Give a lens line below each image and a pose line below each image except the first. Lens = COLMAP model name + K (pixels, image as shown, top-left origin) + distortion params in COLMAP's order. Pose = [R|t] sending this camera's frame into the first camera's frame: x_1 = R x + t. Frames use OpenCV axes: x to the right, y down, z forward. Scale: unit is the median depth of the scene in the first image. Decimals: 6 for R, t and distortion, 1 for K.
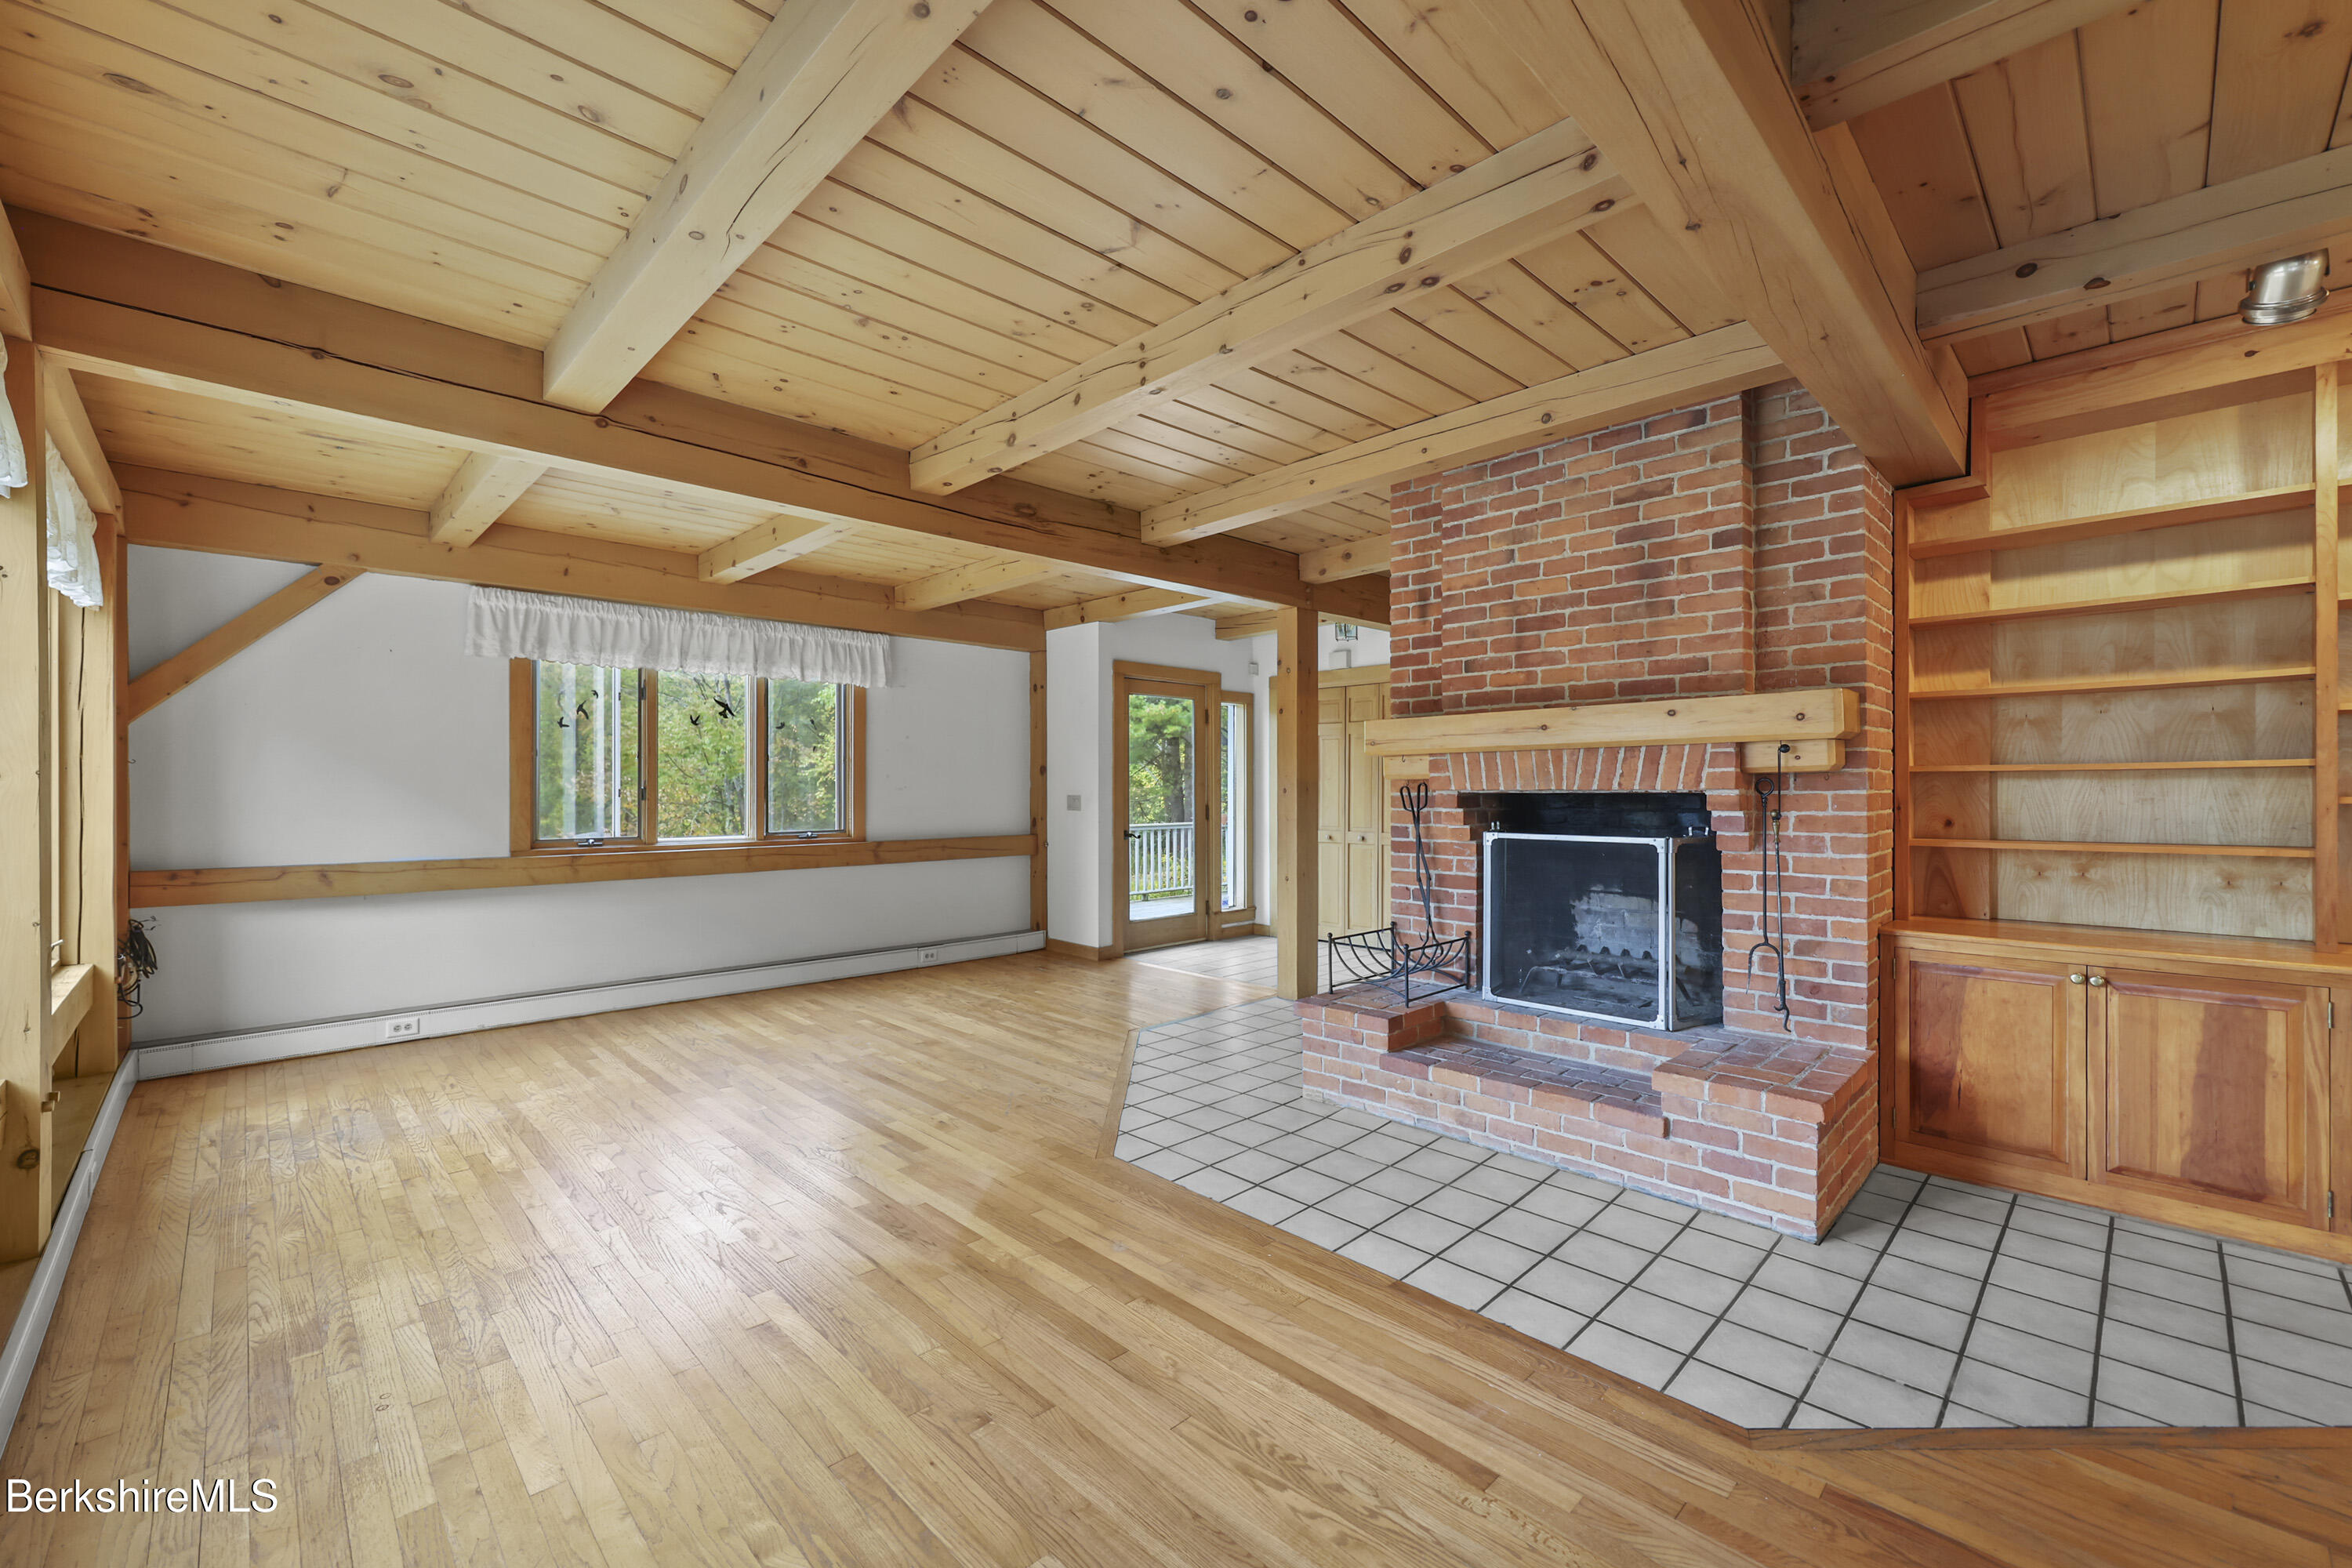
lens RADIAL K [[958.4, 0, 1182.3], [0, 958.4, 789.1], [0, 0, 1]] dist [-0.000213, 0.000198]
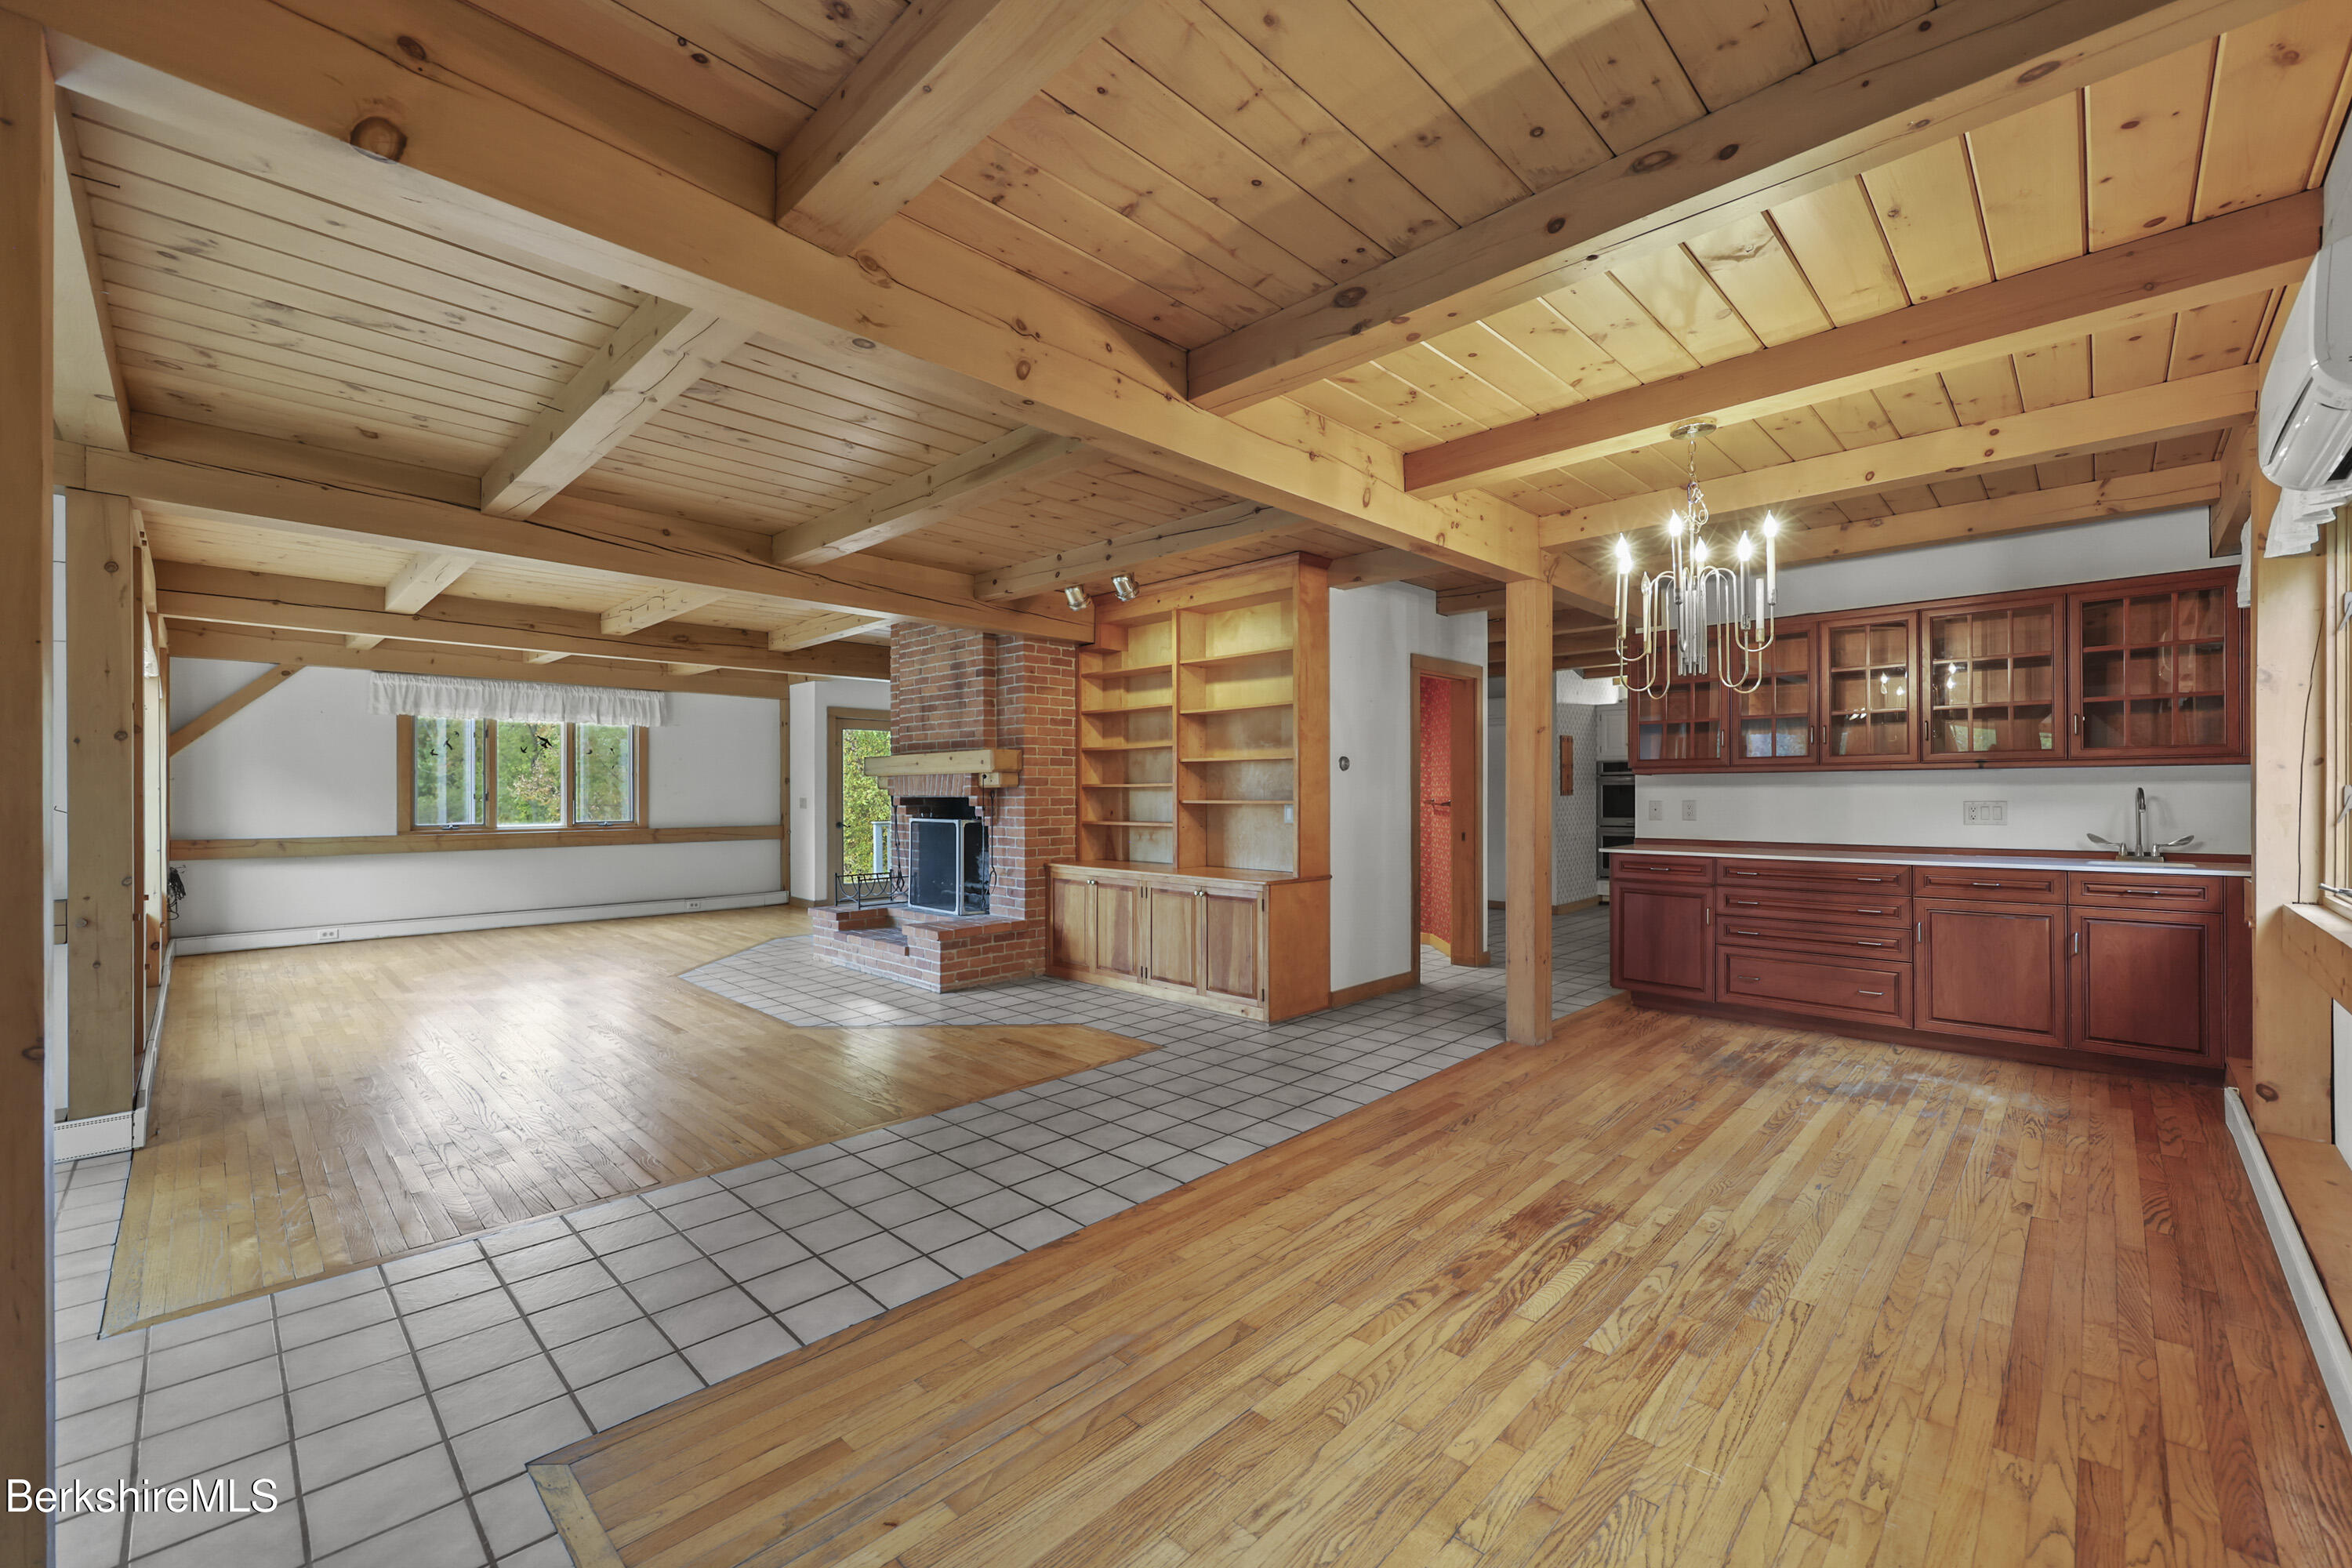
lens RADIAL K [[952.0, 0, 1179.4], [0, 952.0, 791.6], [0, 0, 1]] dist [-0.000721, -0.000219]
pose [[0.999763, 0.000842, 0.021740, 0.736660], [-0.000852, 1.000000, 0.000431, -0.007649], [-0.021739, -0.000449, 0.999764, -0.804719]]
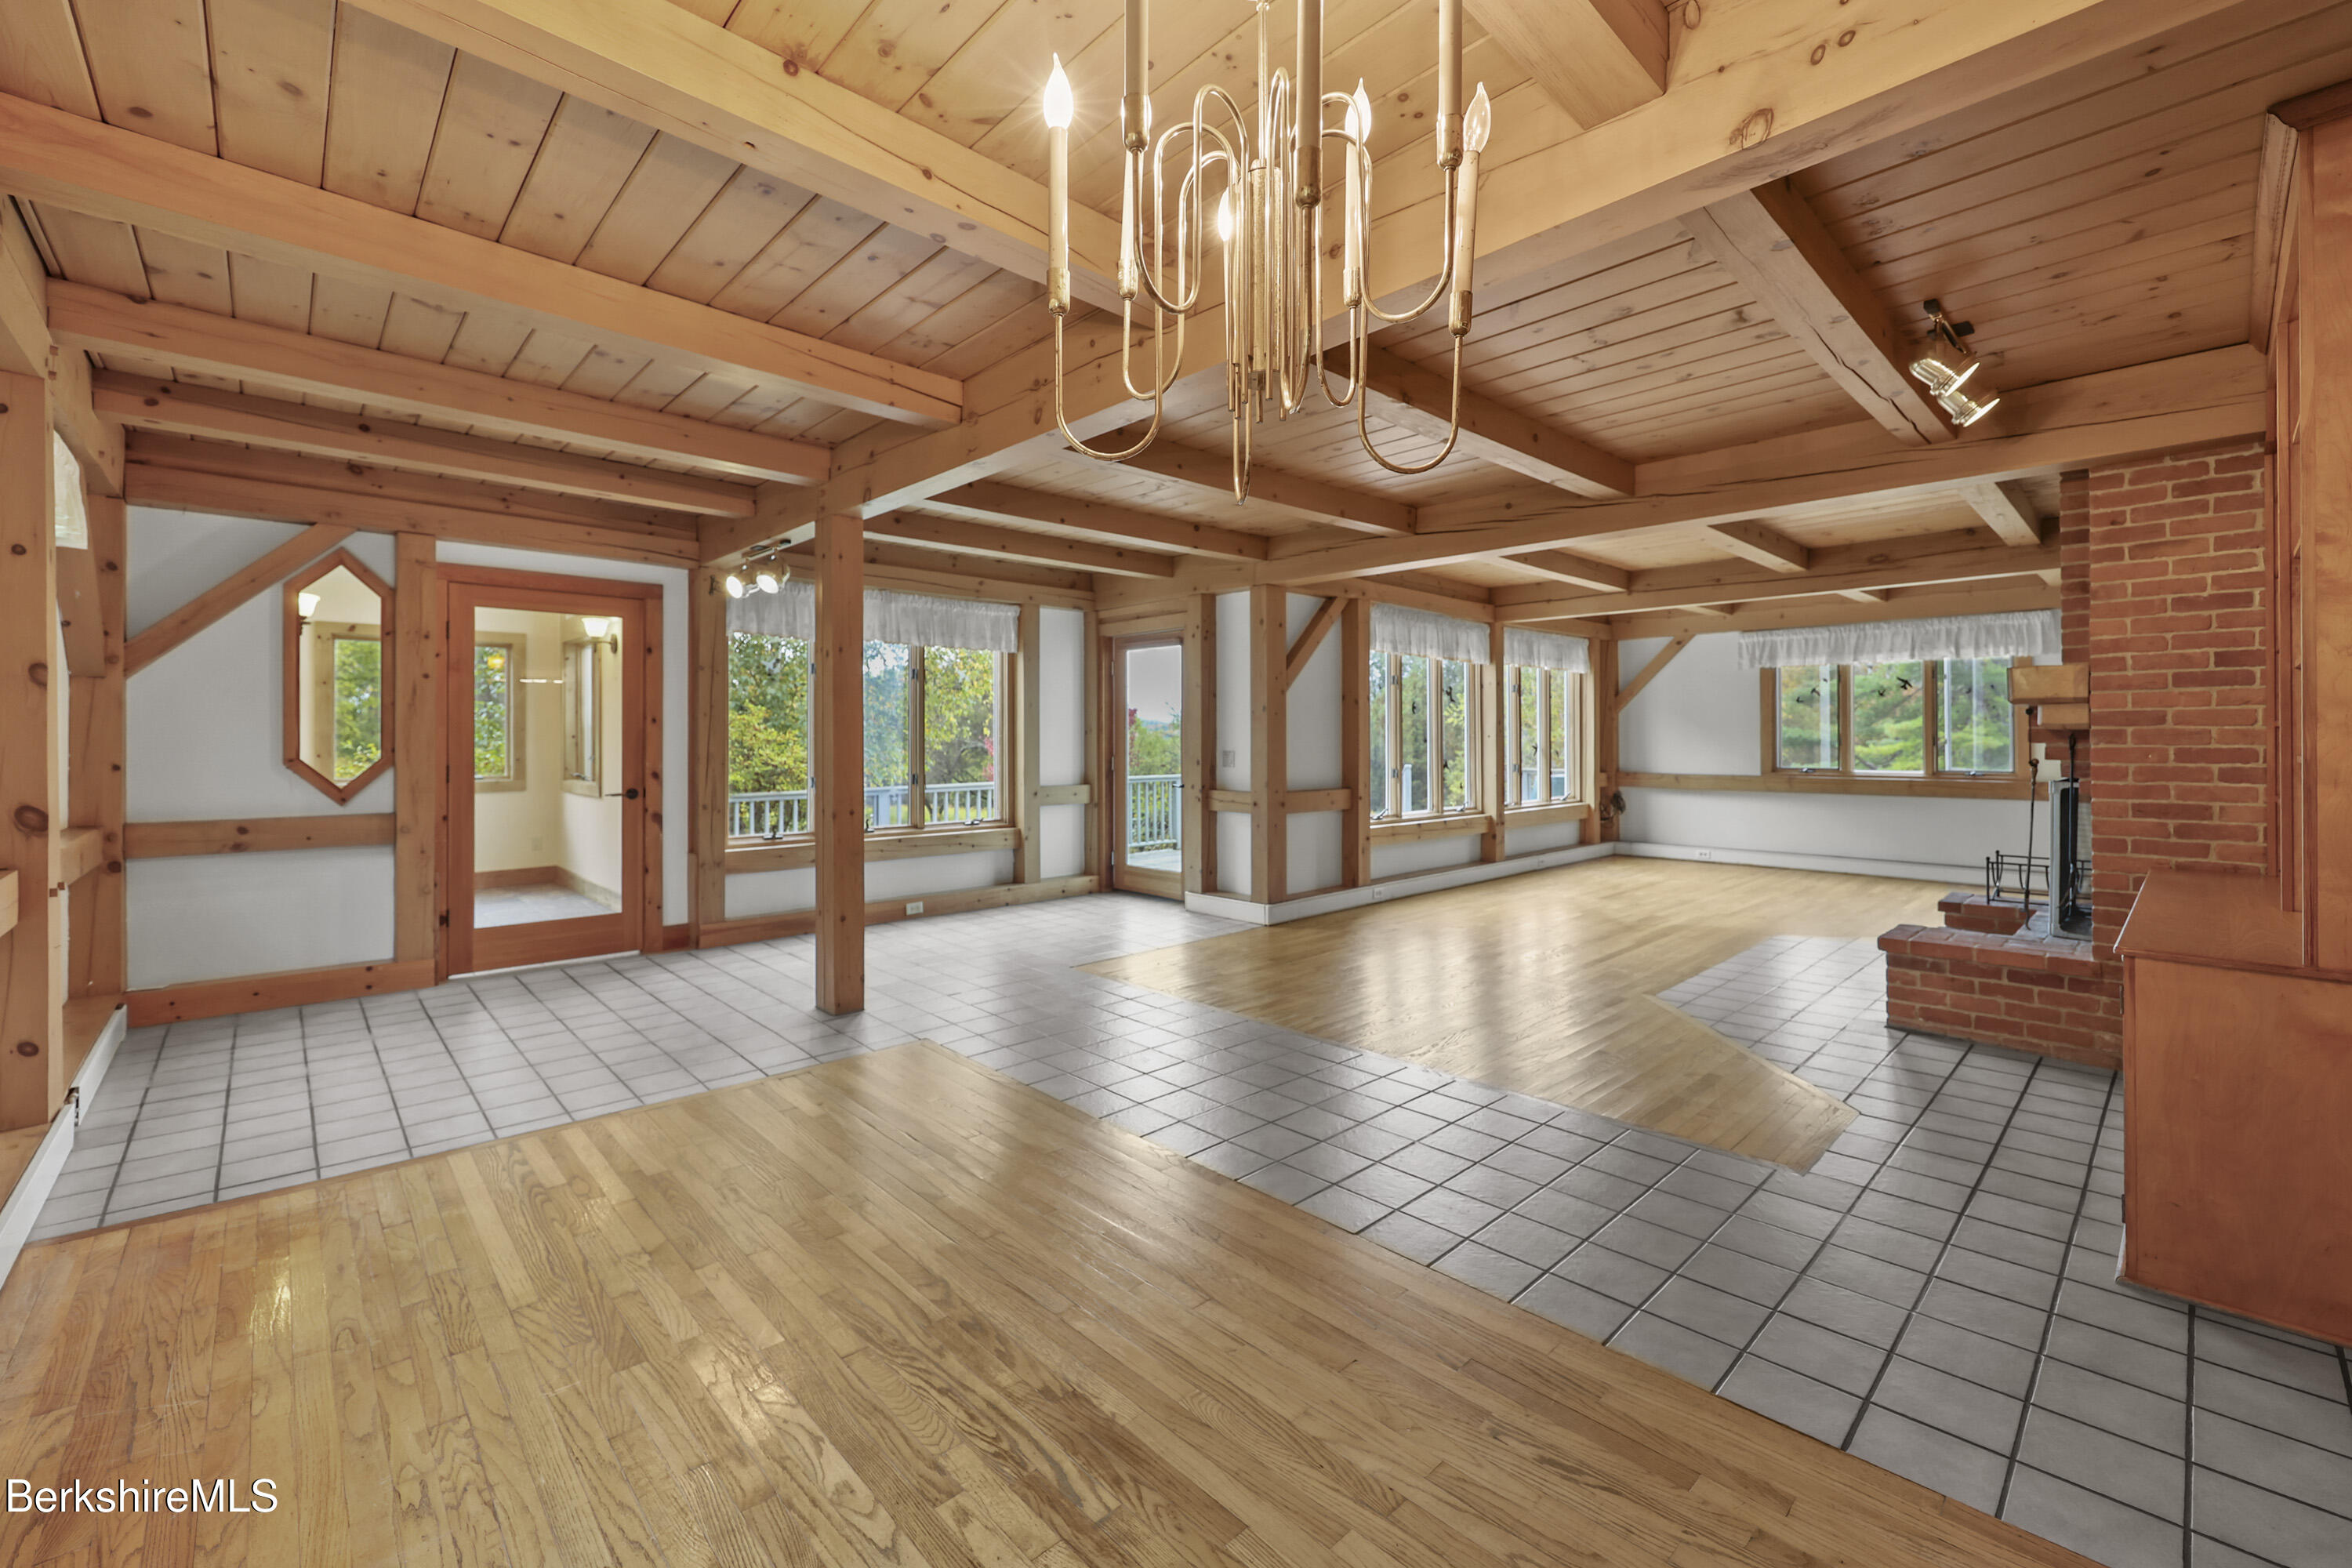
lens RADIAL K [[959.7, 0, 1179.0], [0, 959.7, 734.8], [0, 0, 1]] dist [-0.000802, -0.000151]
pose [[-0.023144, -0.001962, -0.999730, 1.419583], [0.003029, 0.999993, -0.002032, -0.008740], [0.999728, -0.003075, -0.023138, -0.089032]]
